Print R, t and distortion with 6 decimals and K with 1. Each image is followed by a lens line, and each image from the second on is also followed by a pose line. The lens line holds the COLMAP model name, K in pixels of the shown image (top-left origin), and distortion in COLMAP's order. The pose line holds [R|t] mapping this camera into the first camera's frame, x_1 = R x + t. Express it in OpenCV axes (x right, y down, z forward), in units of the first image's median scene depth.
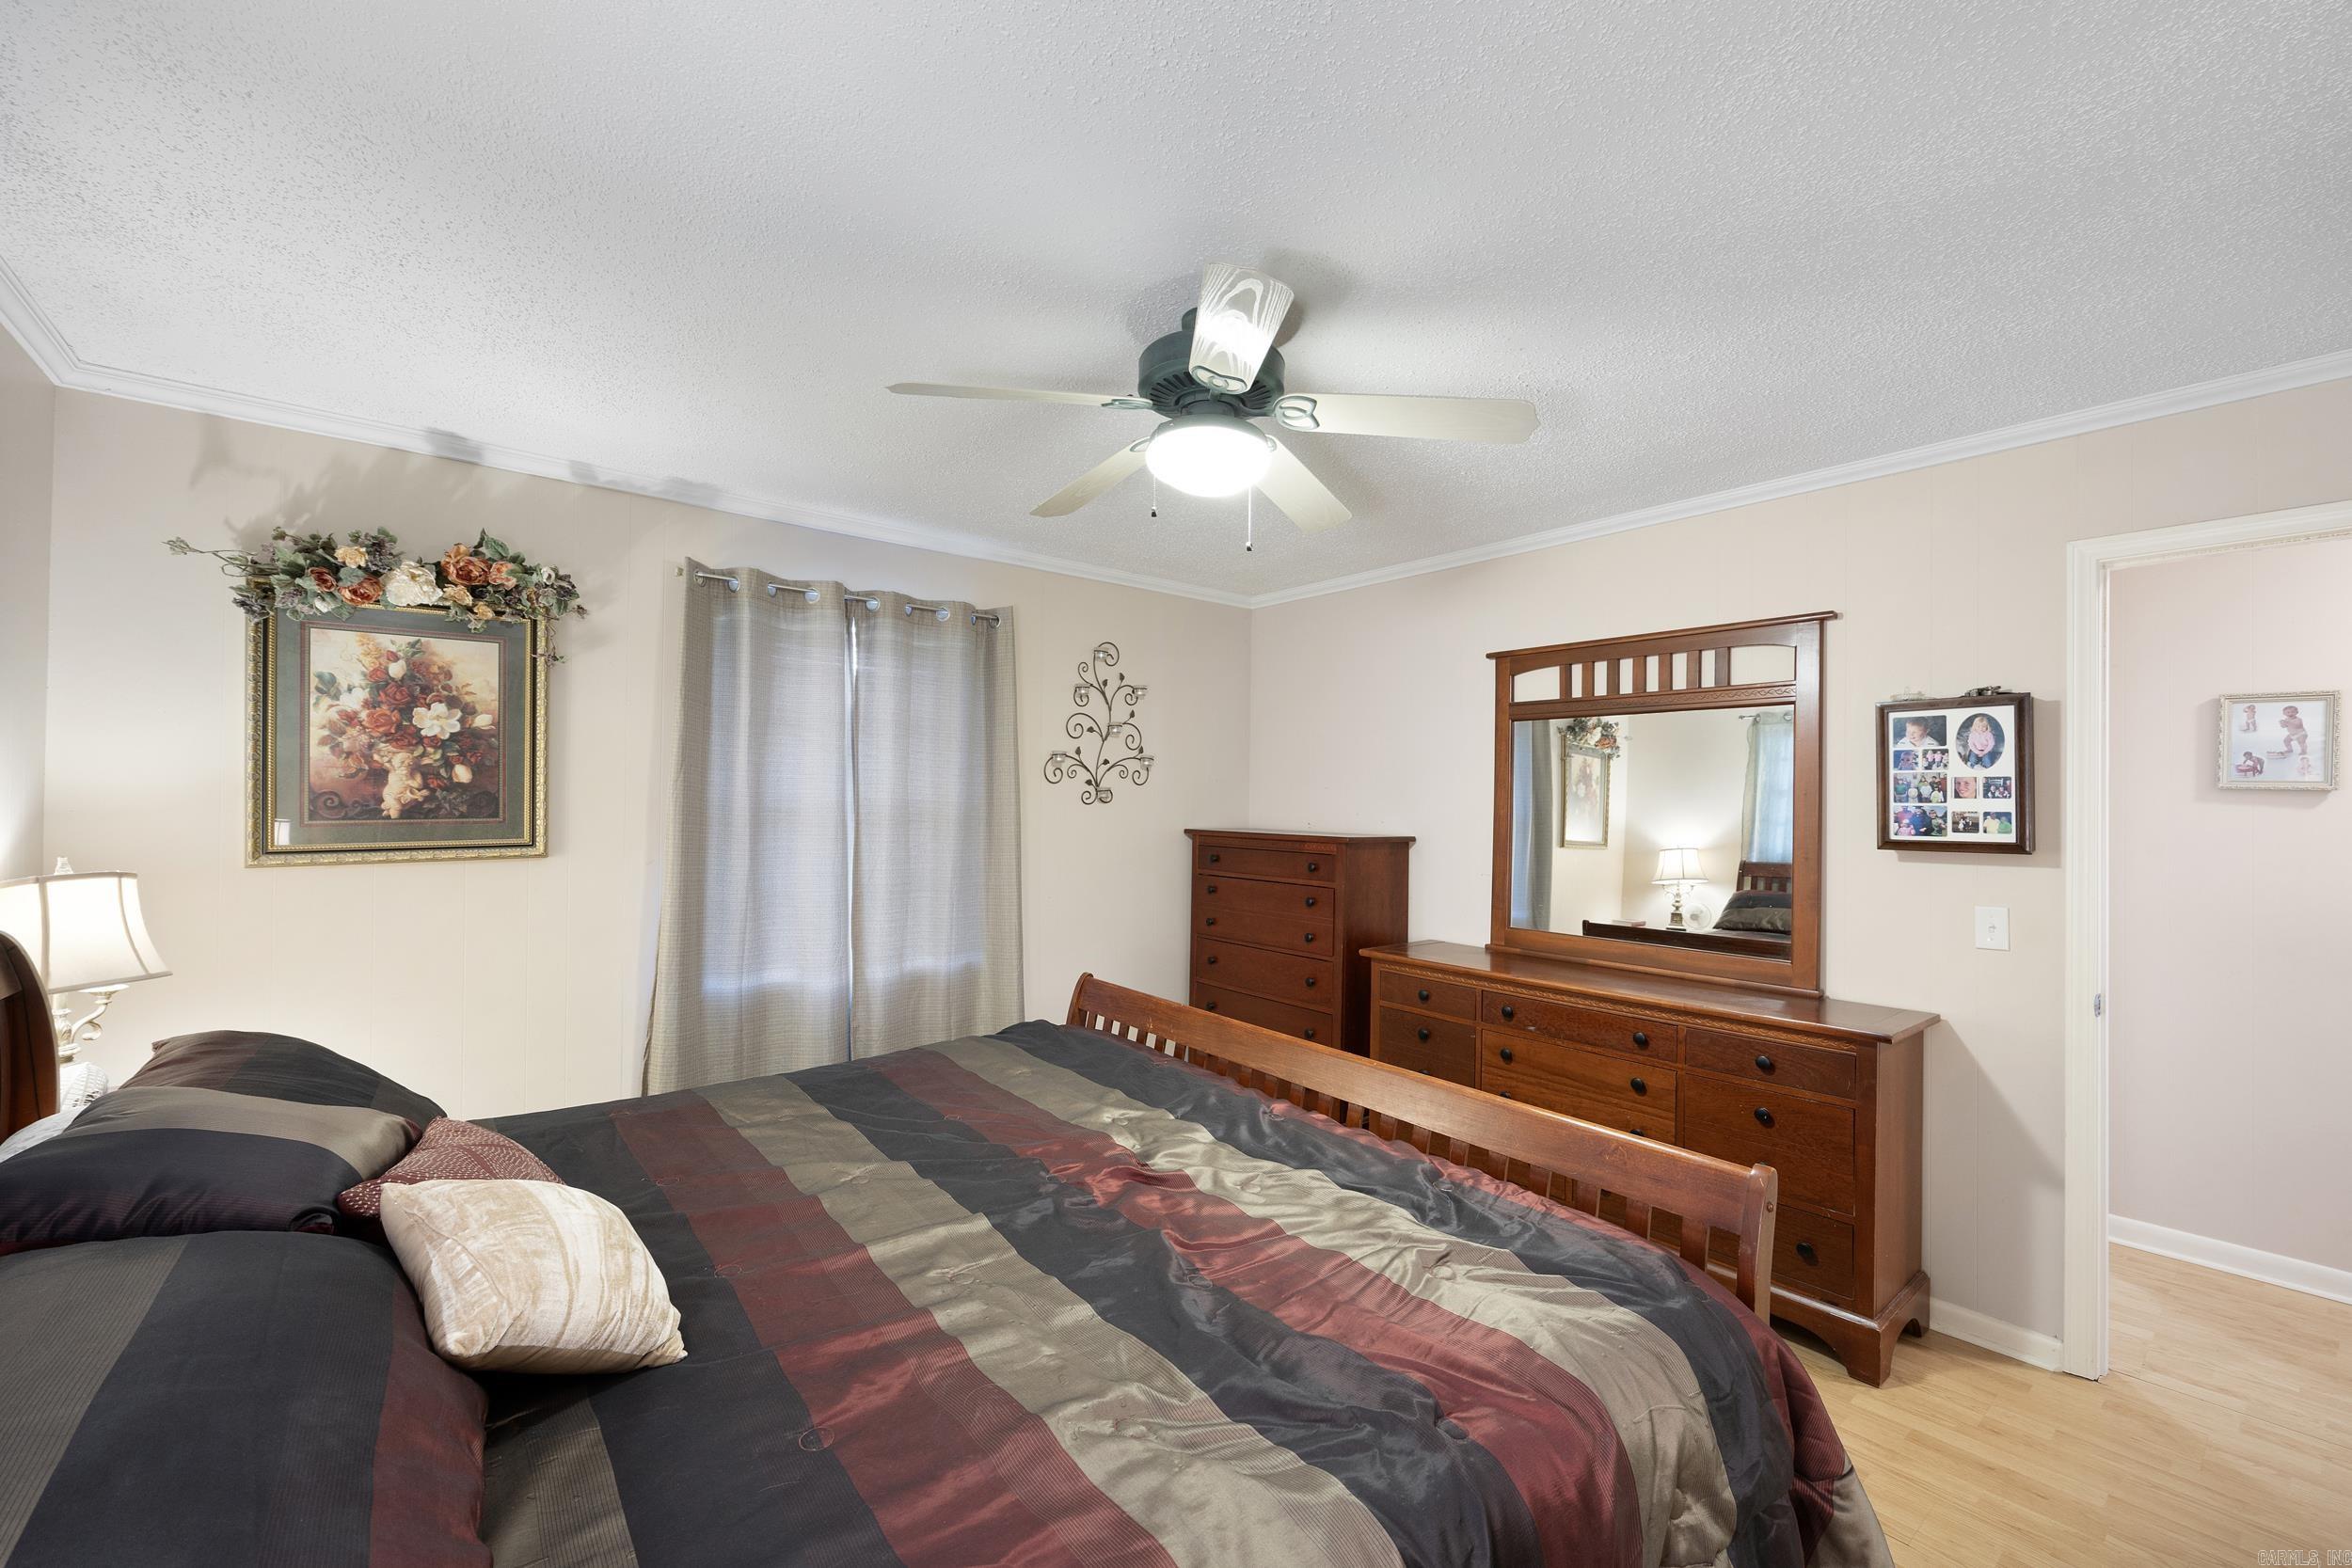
lens RADIAL K [[959.6, 0, 1184.8], [0, 959.6, 781.9], [0, 0, 1]] dist [-0.002726, -0.000360]
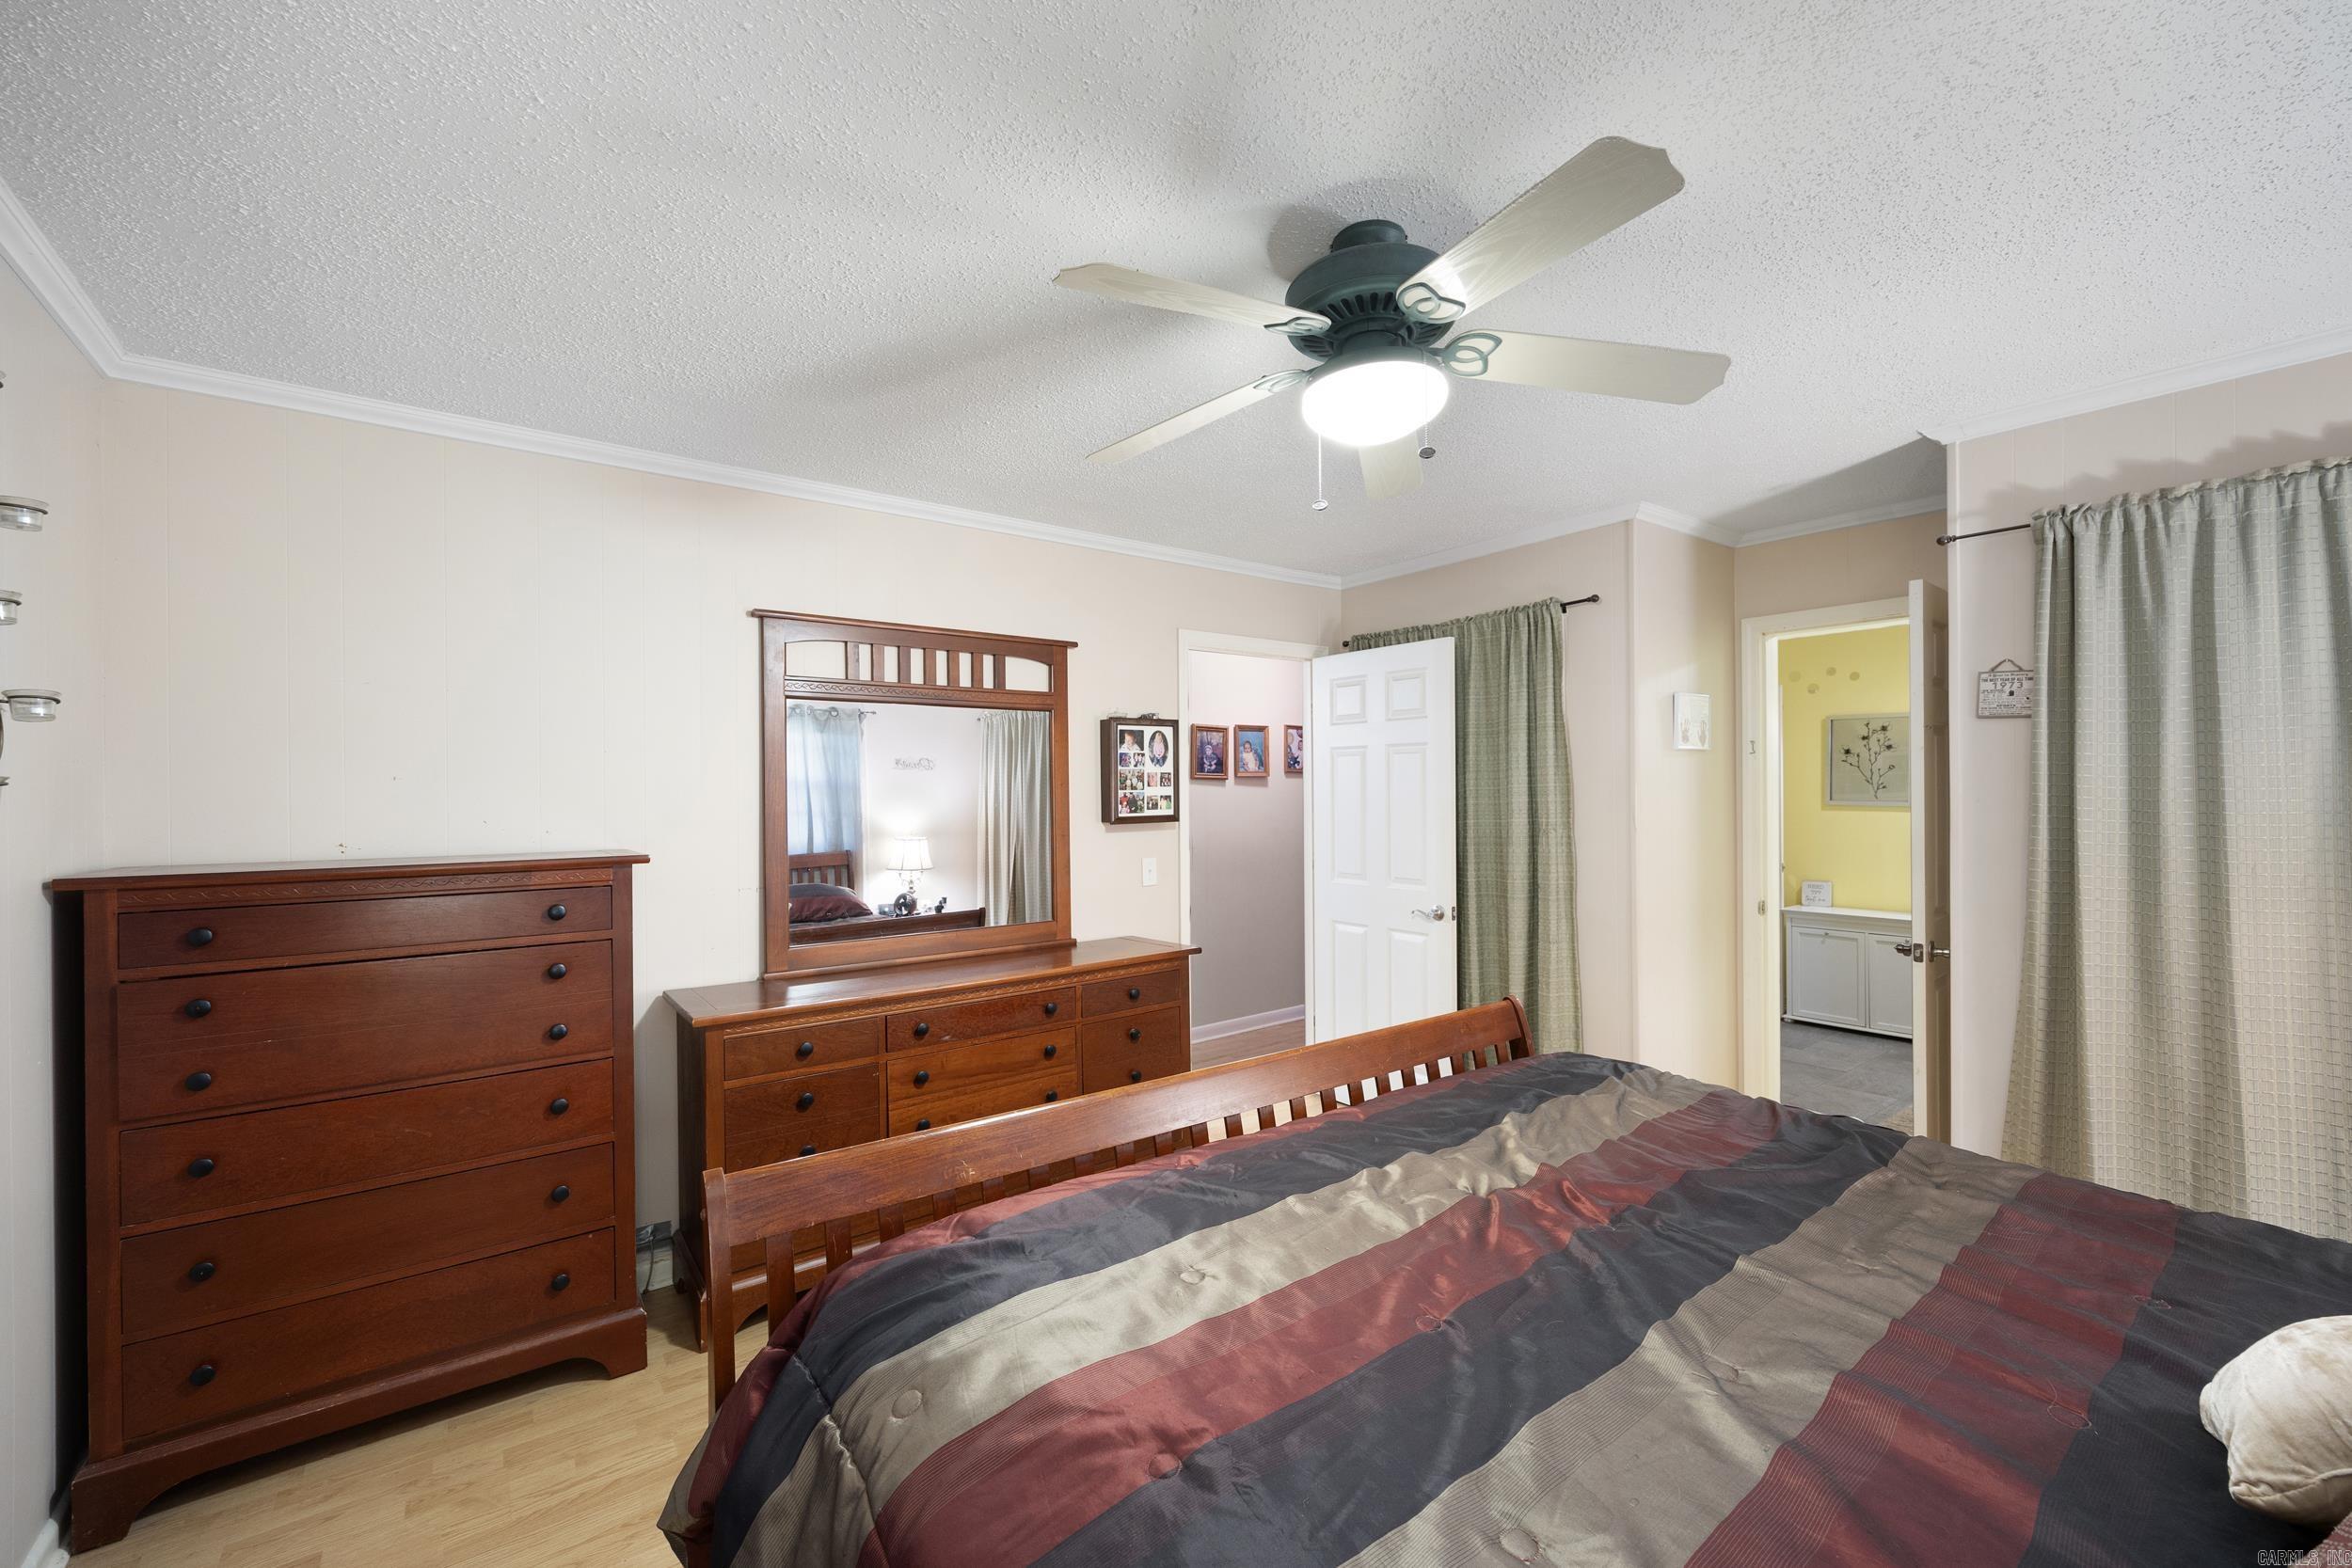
lens RADIAL K [[959.6, 0, 1182.0], [0, 959.6, 794.1], [0, 0, 1]] dist [-0.002726, -0.000360]
pose [[0.028561, -0.016119, 0.999462, -0.656972], [-0.008358, 0.999831, 0.016364, 0.003728], [-0.999557, -0.008820, 0.028421, 0.879745]]
